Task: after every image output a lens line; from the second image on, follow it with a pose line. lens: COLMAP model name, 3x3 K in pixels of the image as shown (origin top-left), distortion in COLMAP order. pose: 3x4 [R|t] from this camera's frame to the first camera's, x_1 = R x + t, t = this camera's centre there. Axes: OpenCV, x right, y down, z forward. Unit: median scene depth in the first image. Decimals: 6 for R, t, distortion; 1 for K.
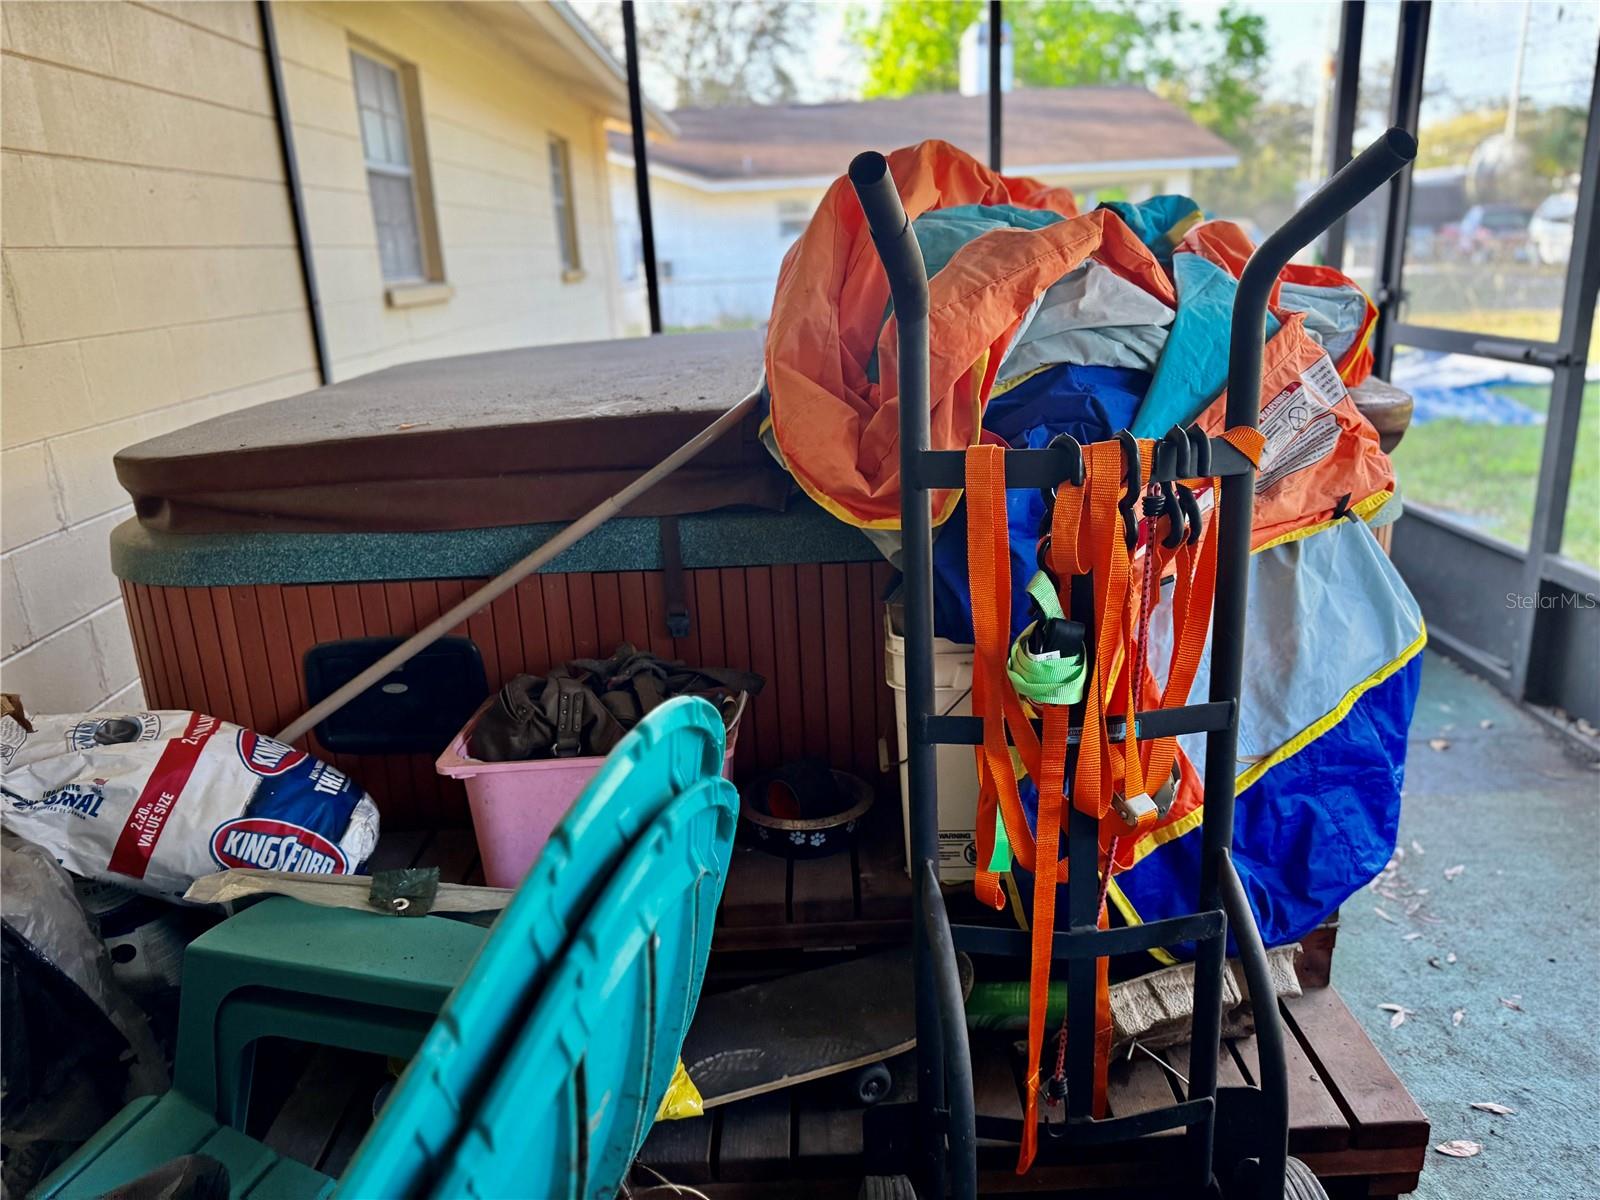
lens RADIAL K [[1131.0, 0, 816.6], [0, 1131.0, 603.2], [0, 0, 1]] dist [0.039827, -0.054047]
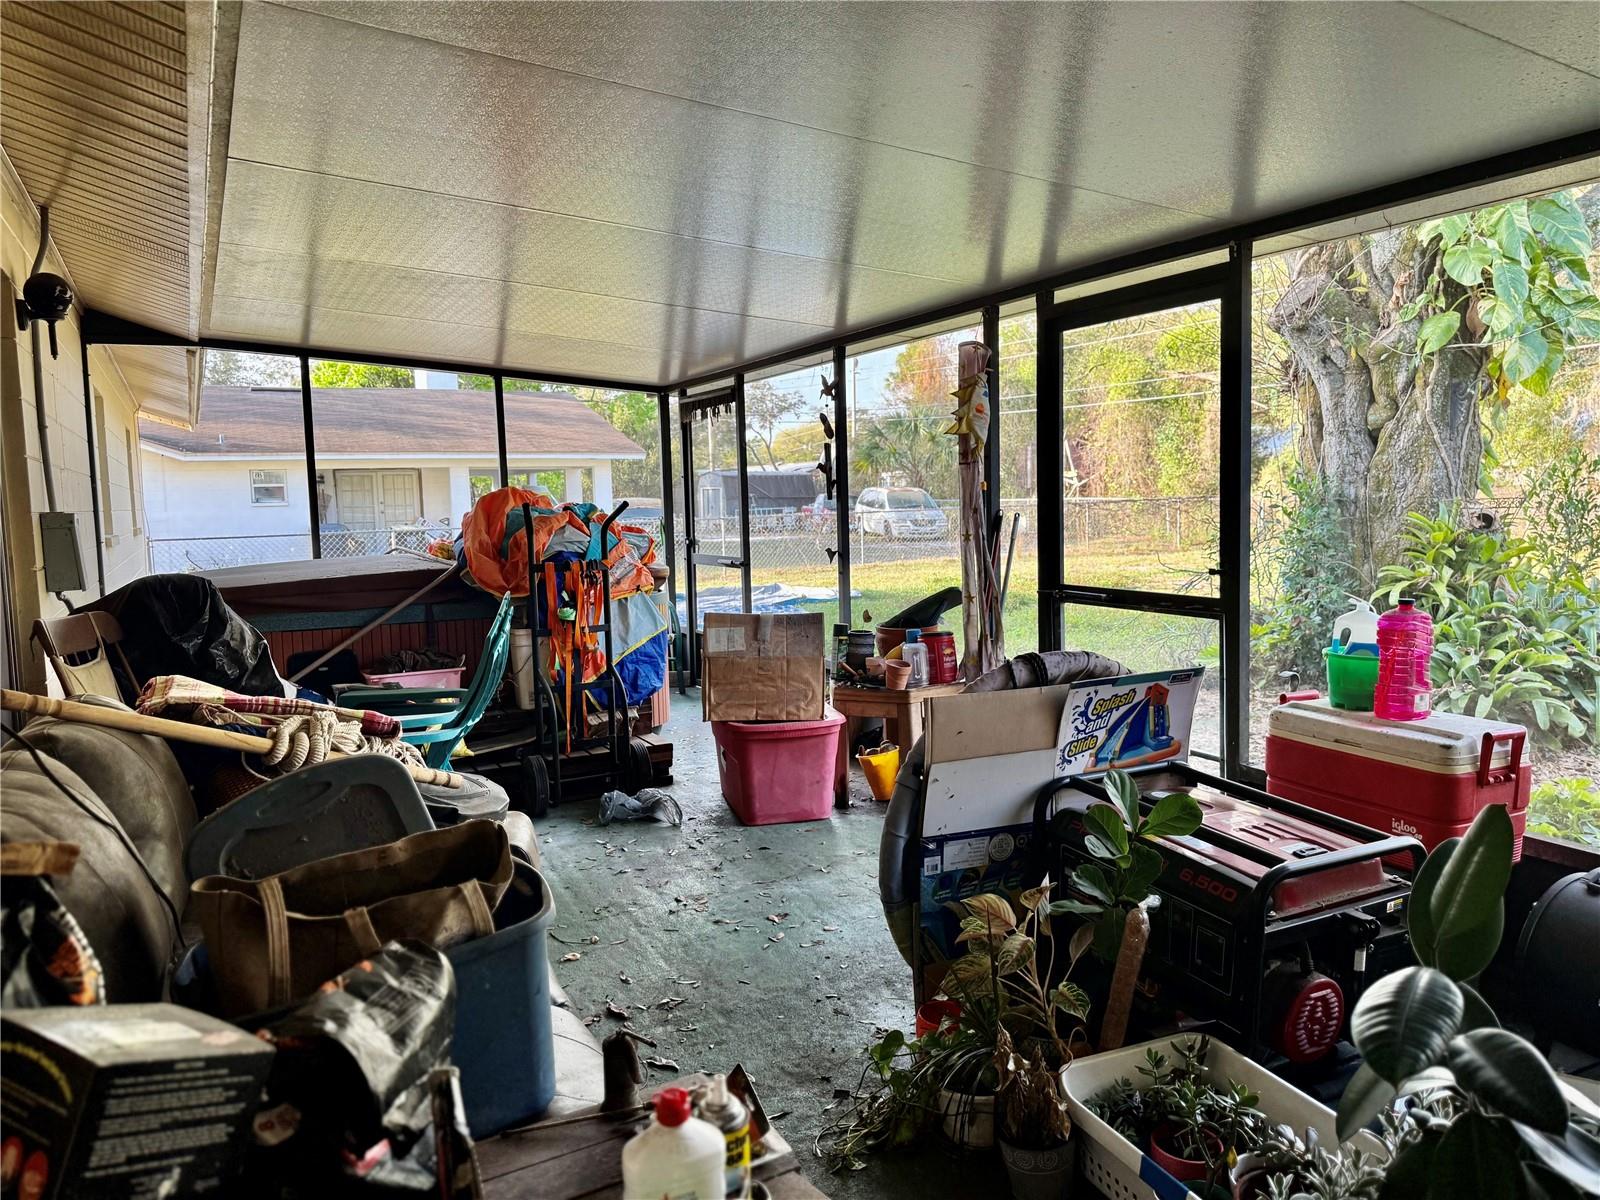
lens RADIAL K [[1131.0, 0, 807.0], [0, 1131.0, 594.0], [0, 0, 1]] dist [0.039827, -0.054047]
pose [[0.893726, -0.011771, 0.448459, -0.693128], [0.115585, 0.971948, -0.204837, 0.742209], [-0.433468, 0.234903, 0.870015, -2.411347]]
